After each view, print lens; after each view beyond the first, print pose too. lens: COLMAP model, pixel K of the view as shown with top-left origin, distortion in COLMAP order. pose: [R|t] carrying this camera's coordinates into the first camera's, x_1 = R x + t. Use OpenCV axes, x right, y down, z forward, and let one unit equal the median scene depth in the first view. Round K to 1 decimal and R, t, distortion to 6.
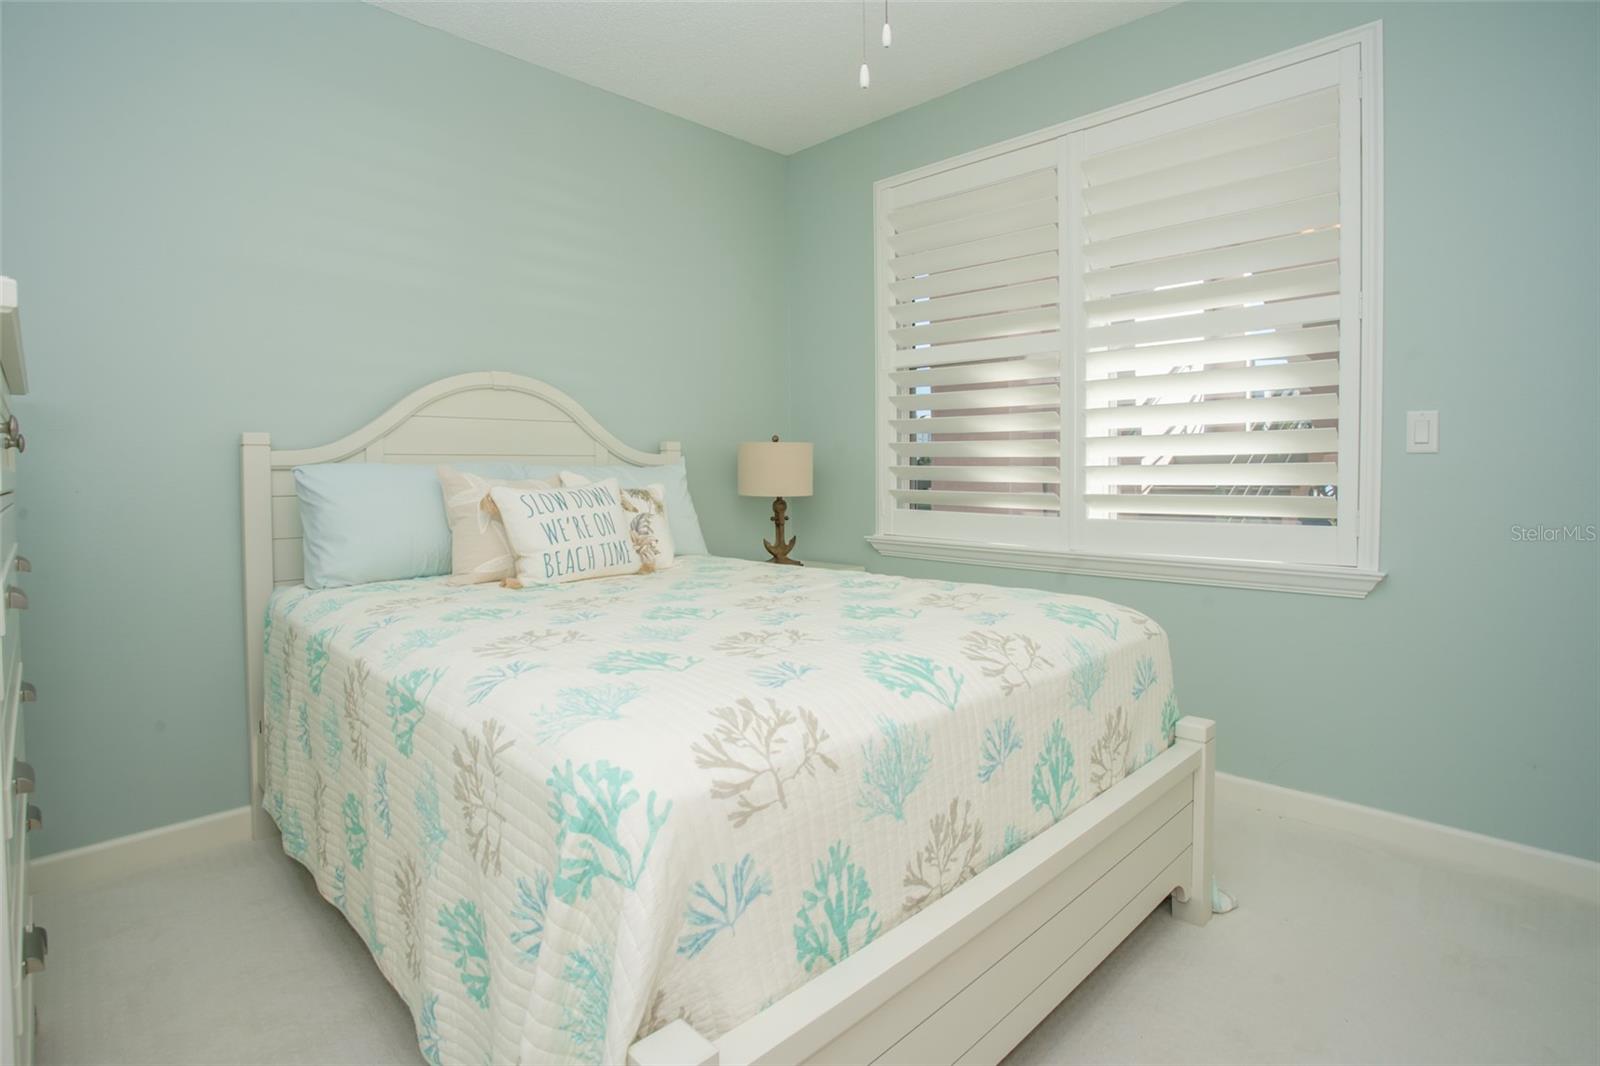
lens RADIAL K [[777.0, 0, 799.8], [0, 777.0, 517.6], [0, 0, 1]] dist [-0.065974, 0.024410]
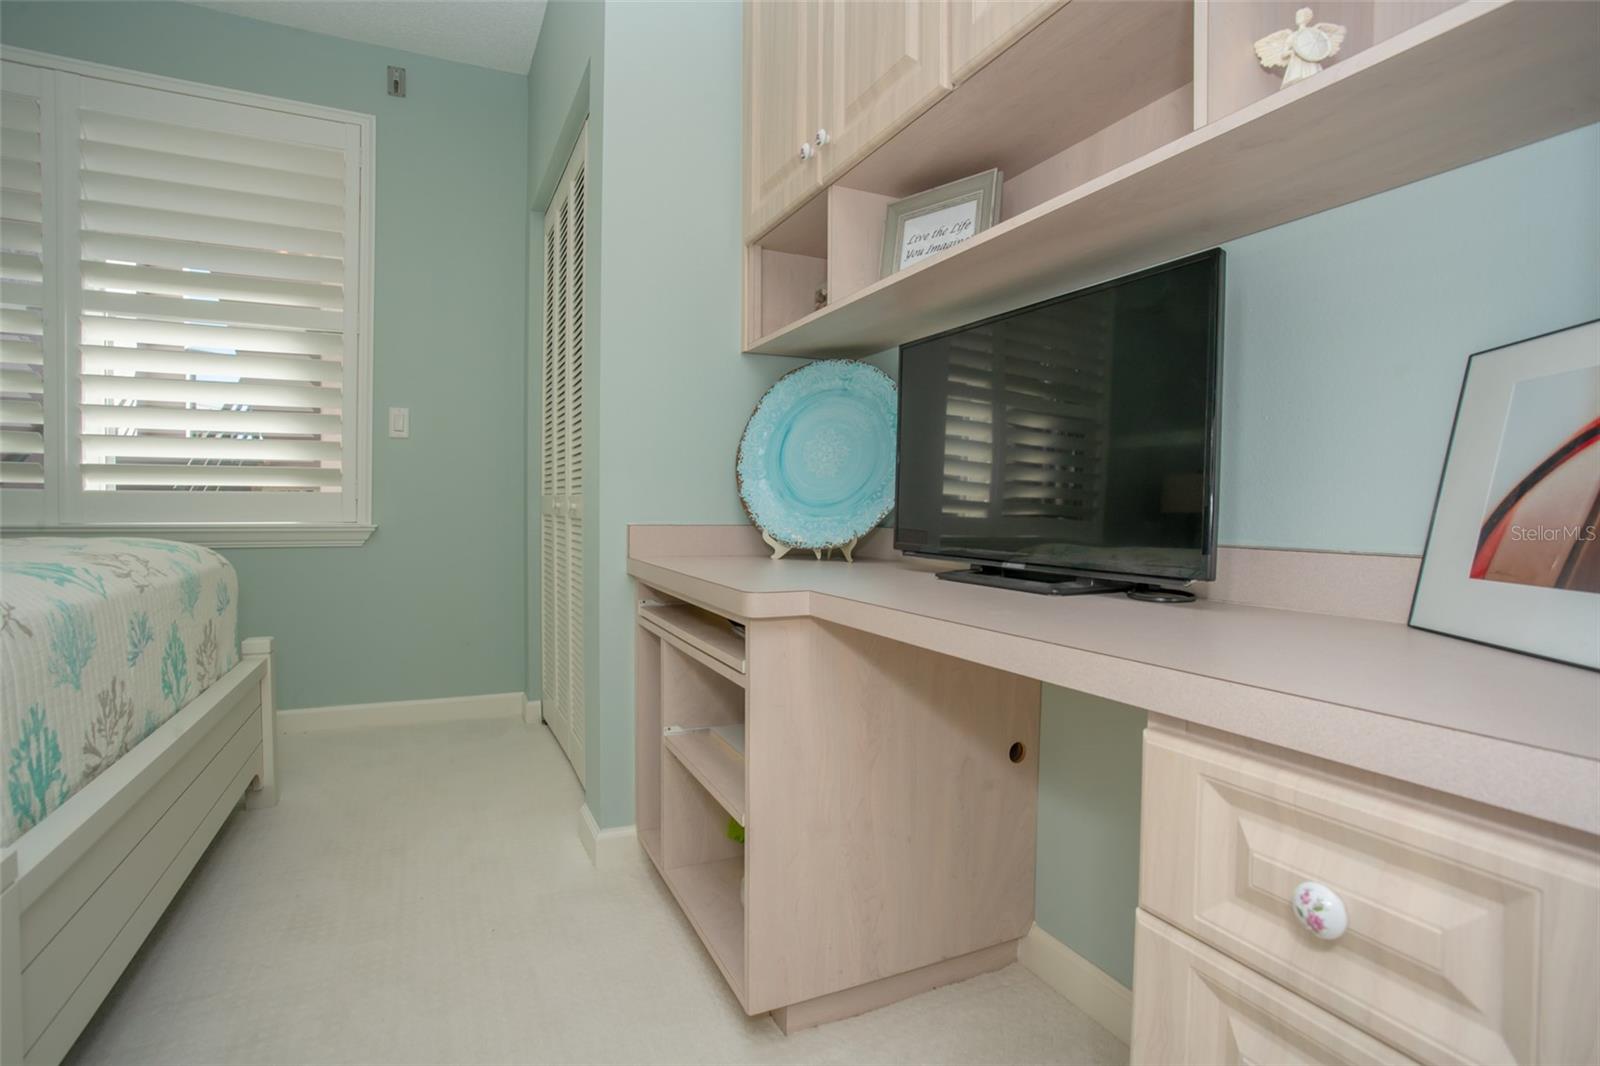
lens RADIAL K [[777.0, 0, 793.0], [0, 777.0, 525.0], [0, 0, 1]] dist [-0.065974, 0.024410]
pose [[0.323872, -0.004827, 0.946089, -0.489853], [0.031907, 0.999474, -0.005823, 0.181487], [-0.945563, 0.032073, 0.323855, -0.274117]]
